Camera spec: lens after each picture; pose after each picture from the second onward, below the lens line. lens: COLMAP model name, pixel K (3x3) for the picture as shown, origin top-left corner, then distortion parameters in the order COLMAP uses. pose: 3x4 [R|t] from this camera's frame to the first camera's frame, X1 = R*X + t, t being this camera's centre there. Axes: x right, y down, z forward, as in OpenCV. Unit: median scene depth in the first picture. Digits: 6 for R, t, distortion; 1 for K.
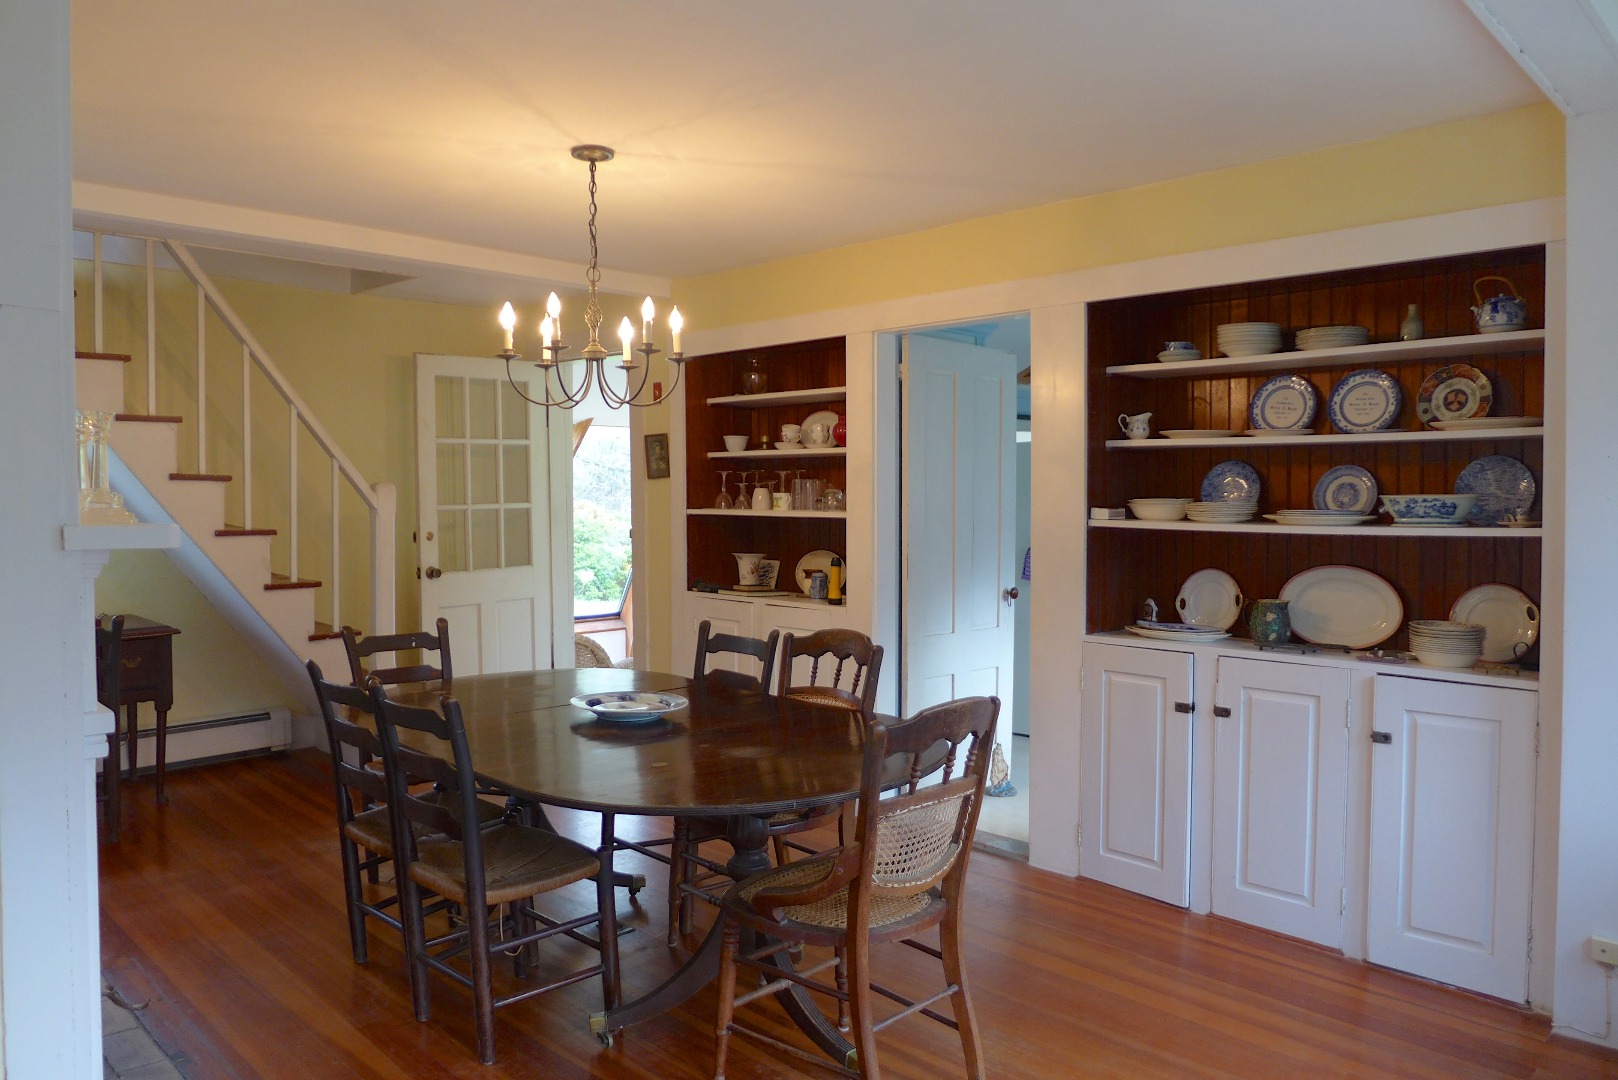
lens RADIAL K [[1123.8, 0, 807.3], [0, 1123.8, 531.7], [0, 0, 1]] dist [-0.041153, 0.009557]
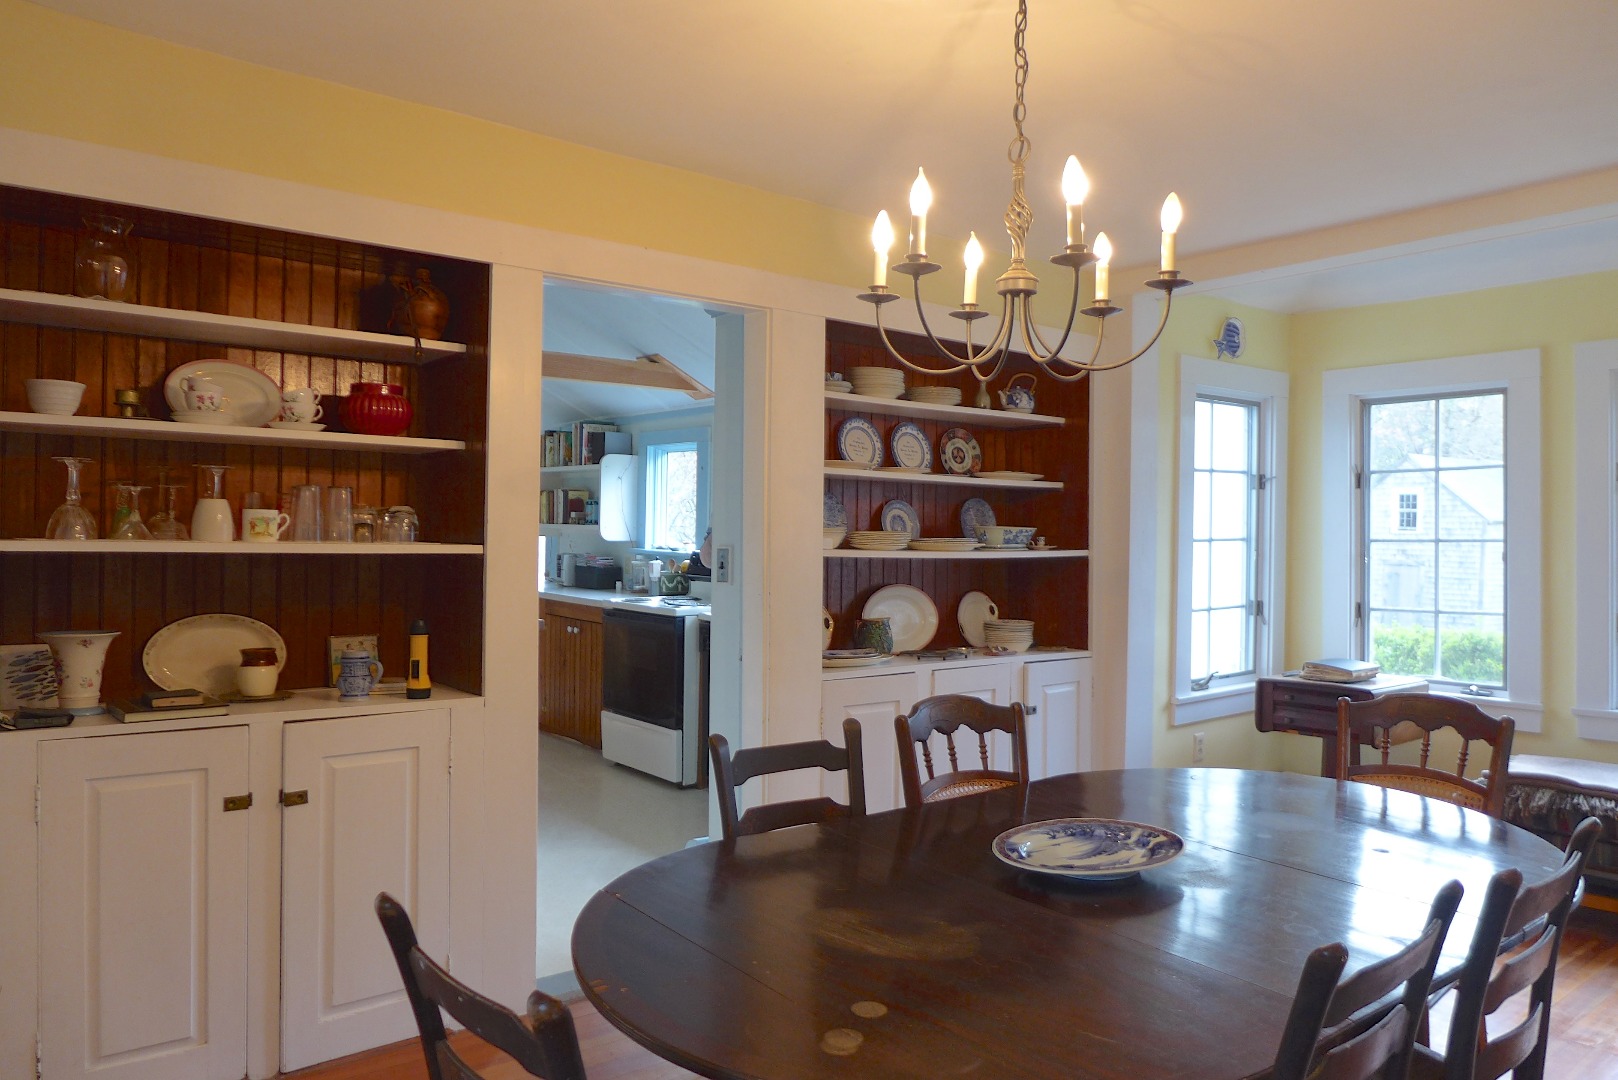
lens RADIAL K [[1123.8, 0, 807.3], [0, 1123.8, 531.7], [0, 0, 1]] dist [-0.041153, 0.009557]
pose [[0.095602, -0.002624, 0.995416, -0.725920], [0.017085, 0.999854, 0.000995, -0.028601], [-0.995273, 0.016911, 0.095633, 0.977266]]
